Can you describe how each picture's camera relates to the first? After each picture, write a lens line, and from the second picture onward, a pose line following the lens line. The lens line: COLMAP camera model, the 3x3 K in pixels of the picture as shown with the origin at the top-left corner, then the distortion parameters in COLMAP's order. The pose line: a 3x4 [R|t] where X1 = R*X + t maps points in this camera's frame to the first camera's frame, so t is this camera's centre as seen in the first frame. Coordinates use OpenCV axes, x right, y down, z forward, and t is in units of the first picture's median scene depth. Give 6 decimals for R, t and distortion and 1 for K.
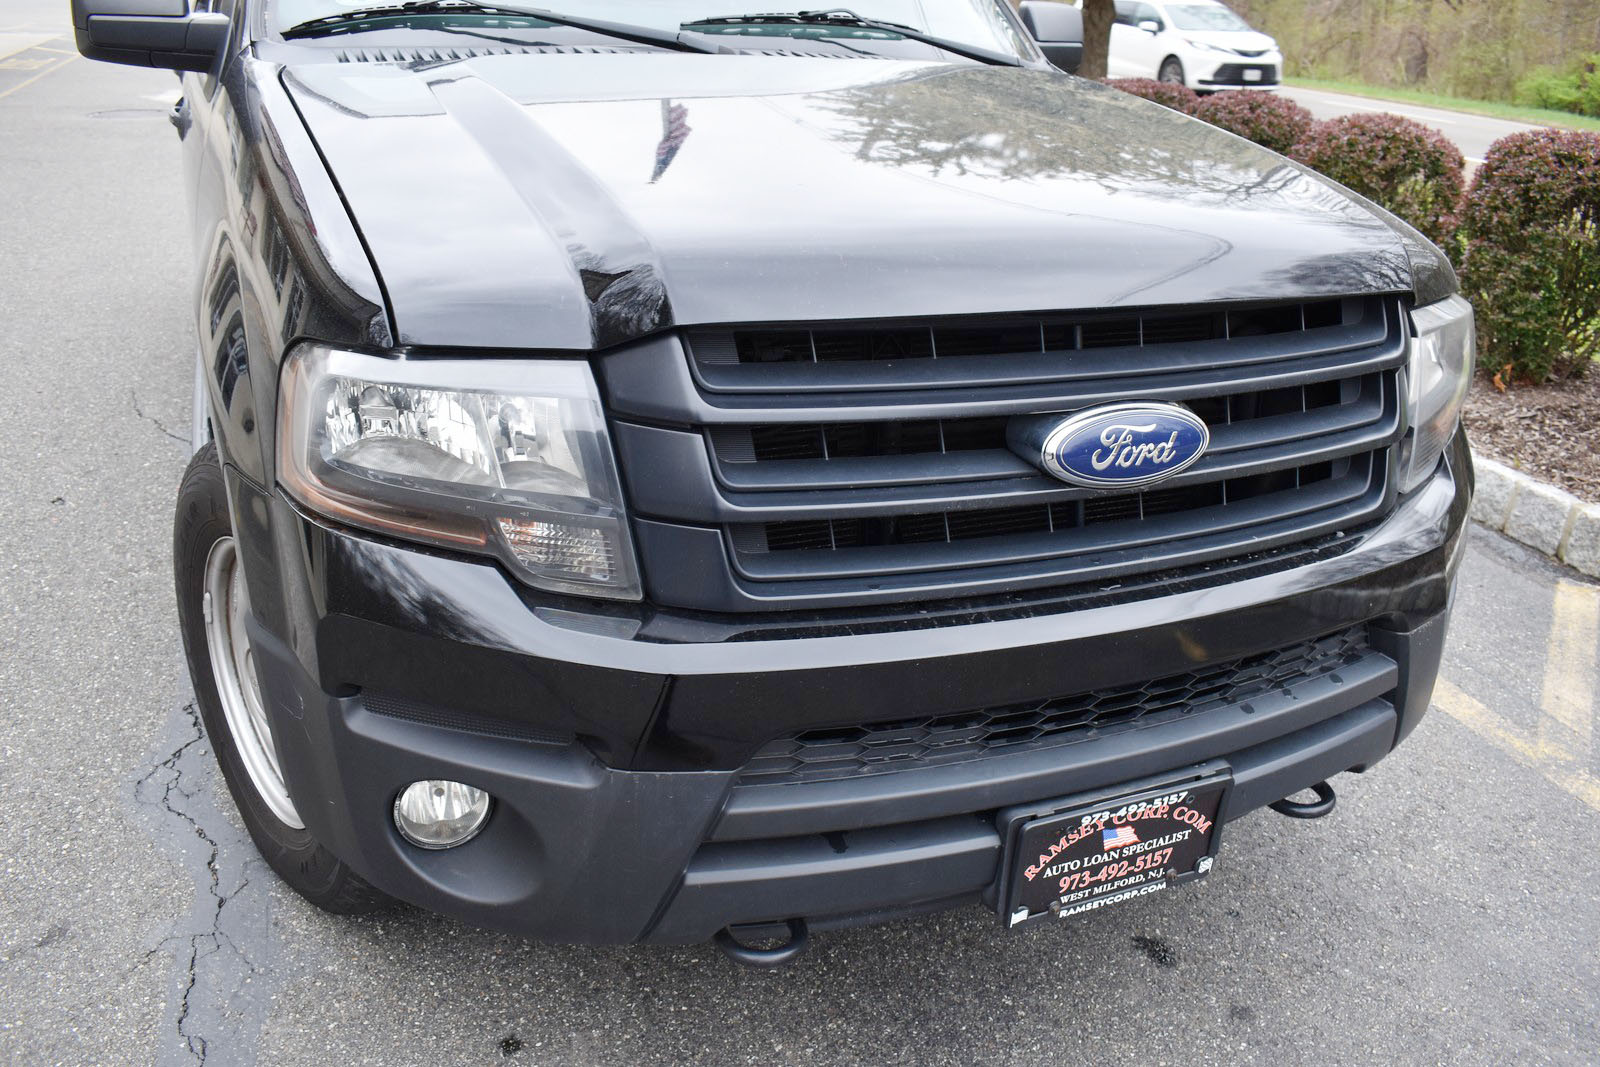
lens RADIAL K [[1312.1, 0, 800.0], [0, 1312.1, 533.5], [0, 0, 1]] dist [-0.085014, 0.003647]
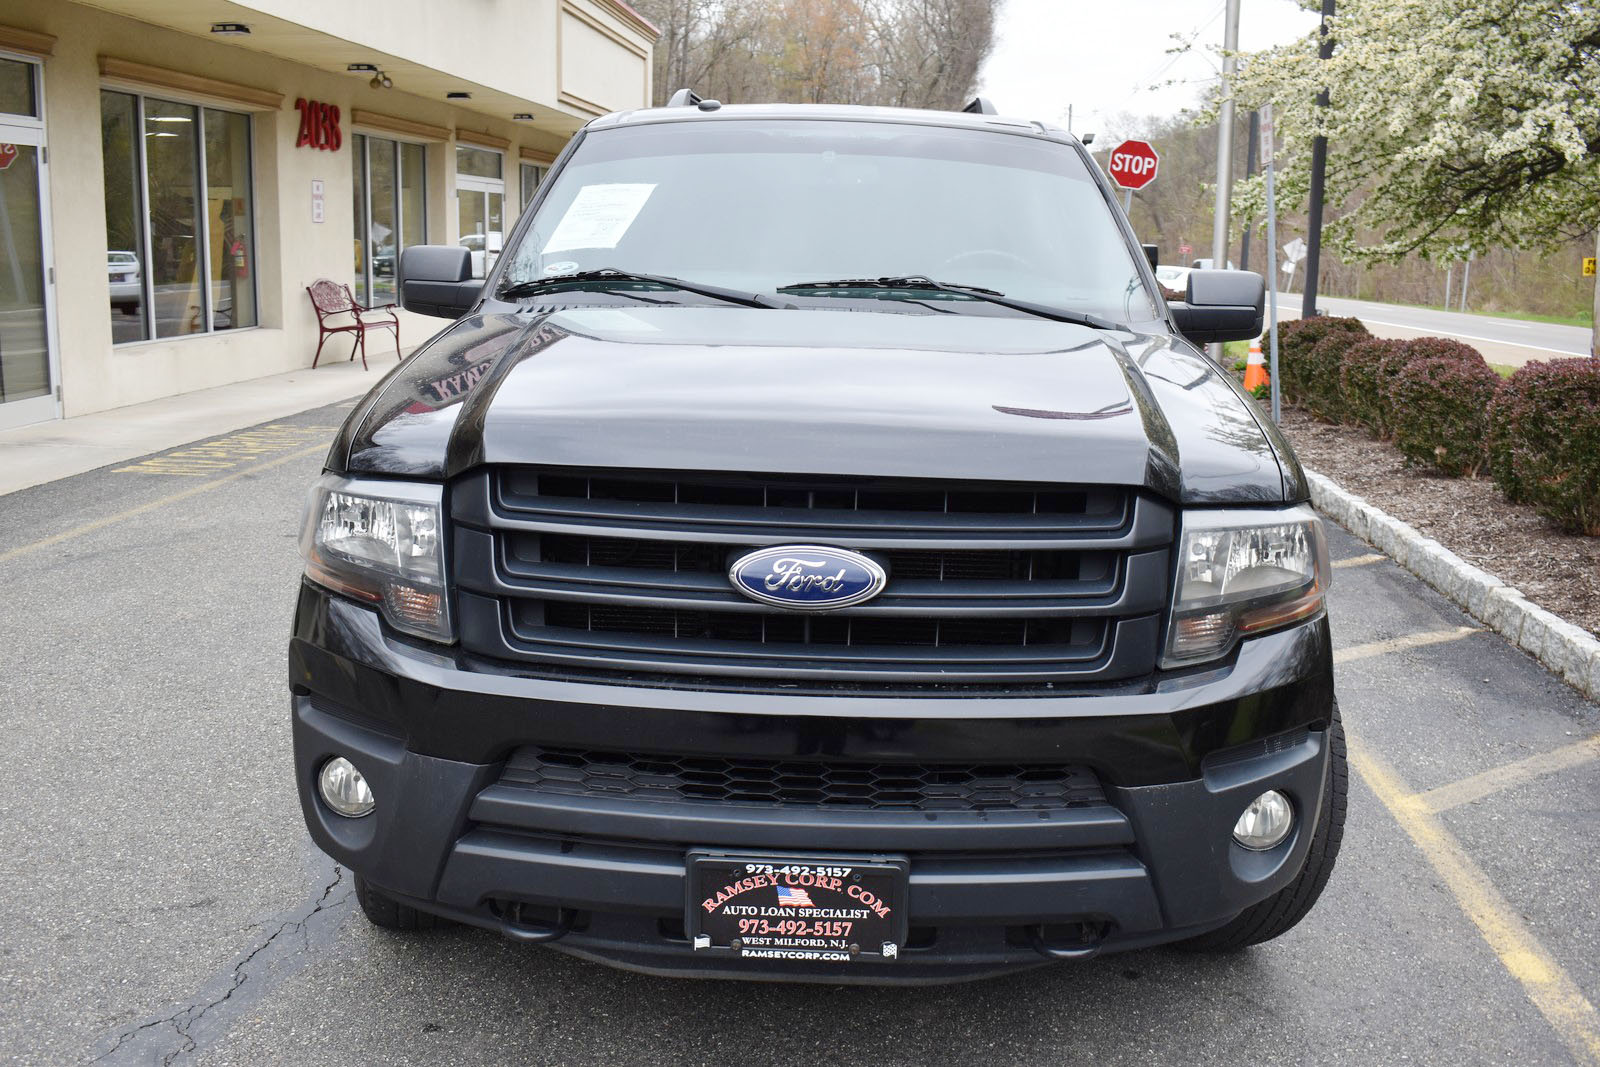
lens RADIAL K [[1481.6, 0, 800.0], [0, 1481.6, 533.5], [0, 0, 1]] dist [-0.082133, 0.015479]
pose [[0.906065, 0.057288, -0.419242, 0.811920], [-0.150160, 0.969839, -0.192000, 0.165892], [0.395598, 0.236918, 0.887340, -0.317091]]
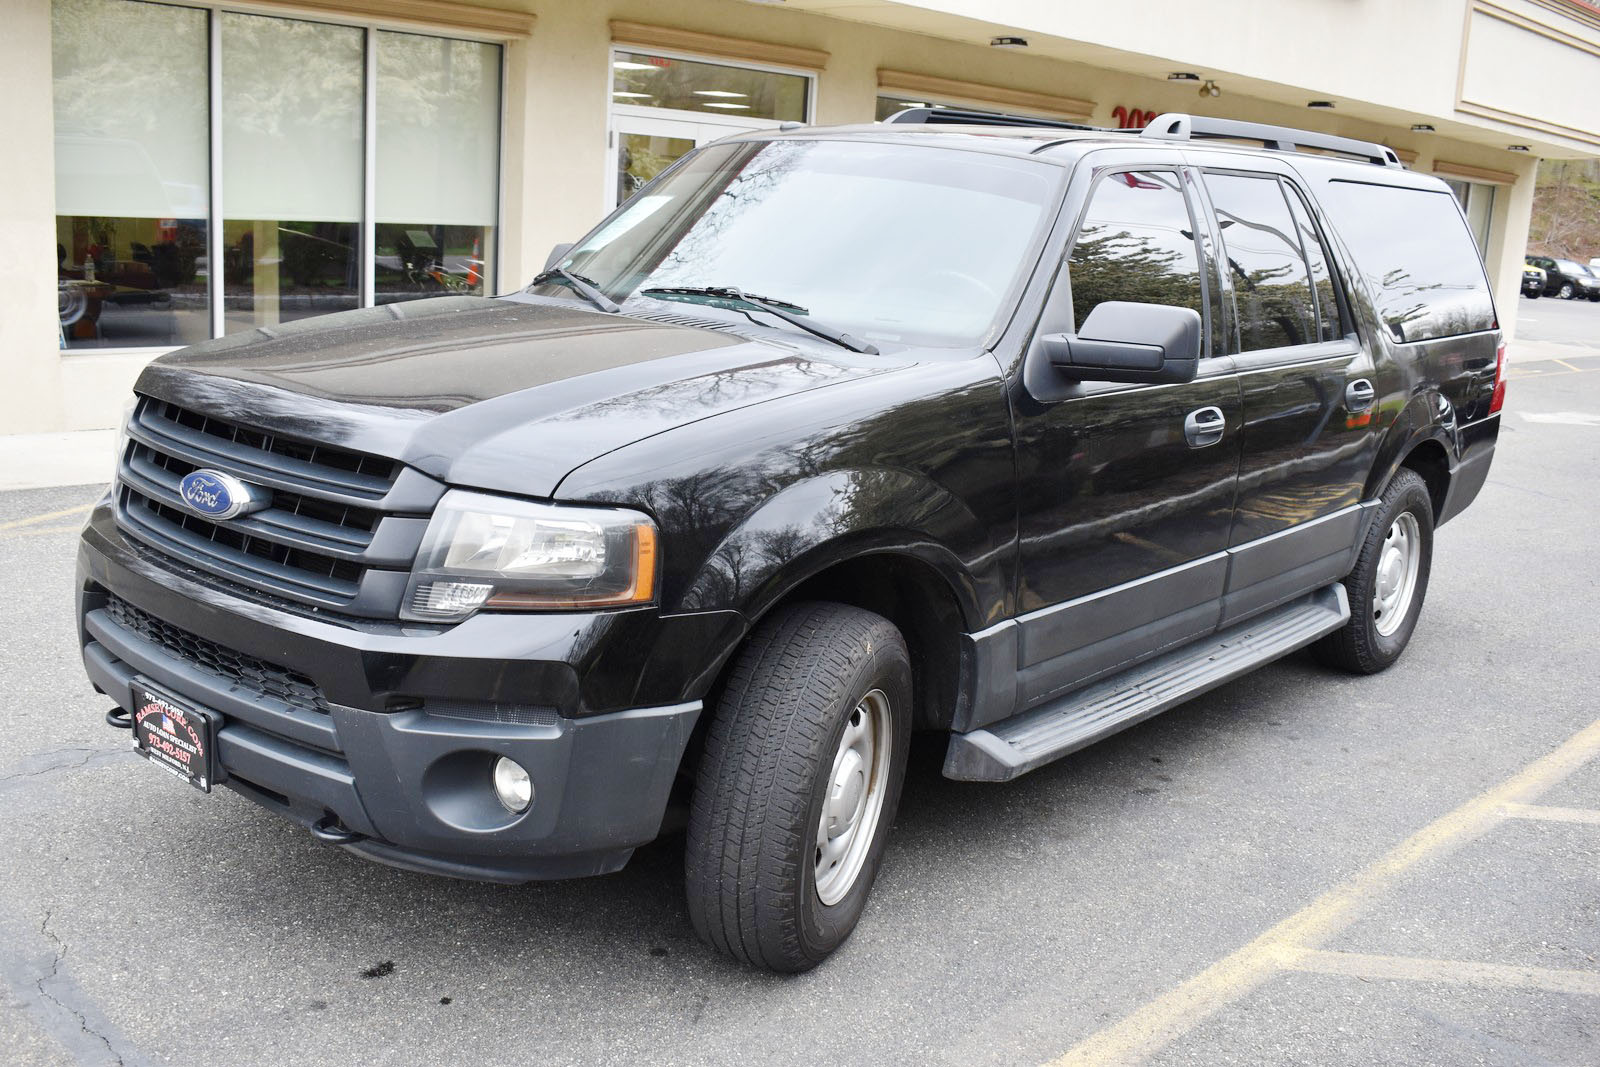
lens RADIAL K [[1550.6, 0, 800.0], [0, 1550.6, 533.5], [0, 0, 1]] dist [-0.126483, 0.145511]
pose [[0.444101, 0.167279, -0.880223, 2.277330], [-0.389714, 0.920681, -0.021655, -0.266383], [0.806782, 0.352652, 0.474066, 0.635929]]
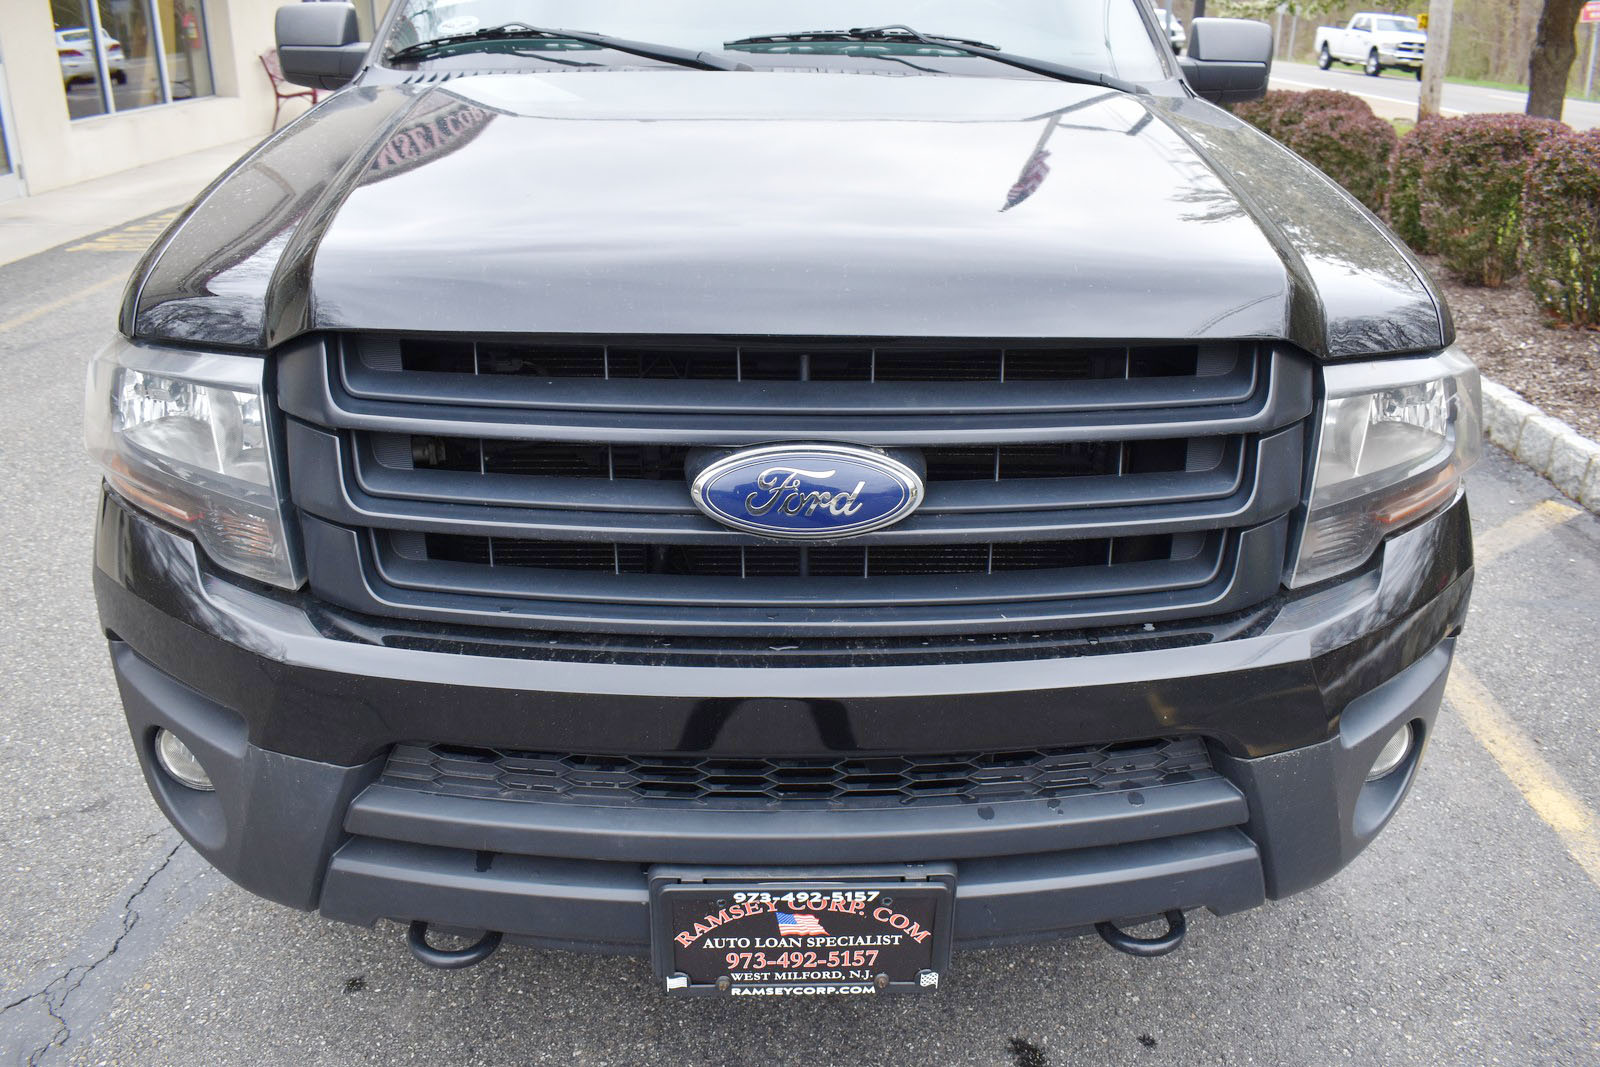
lens RADIAL K [[1230.9, 0, 800.0], [0, 1230.9, 533.5], [0, 0, 1]] dist [-0.100090, 0.021691]
pose [[0.930793, 0.115005, -0.346985, 0.504587], [-0.116320, 0.993064, 0.017110, -0.049521], [0.346546, 0.024436, 0.937715, 0.200333]]
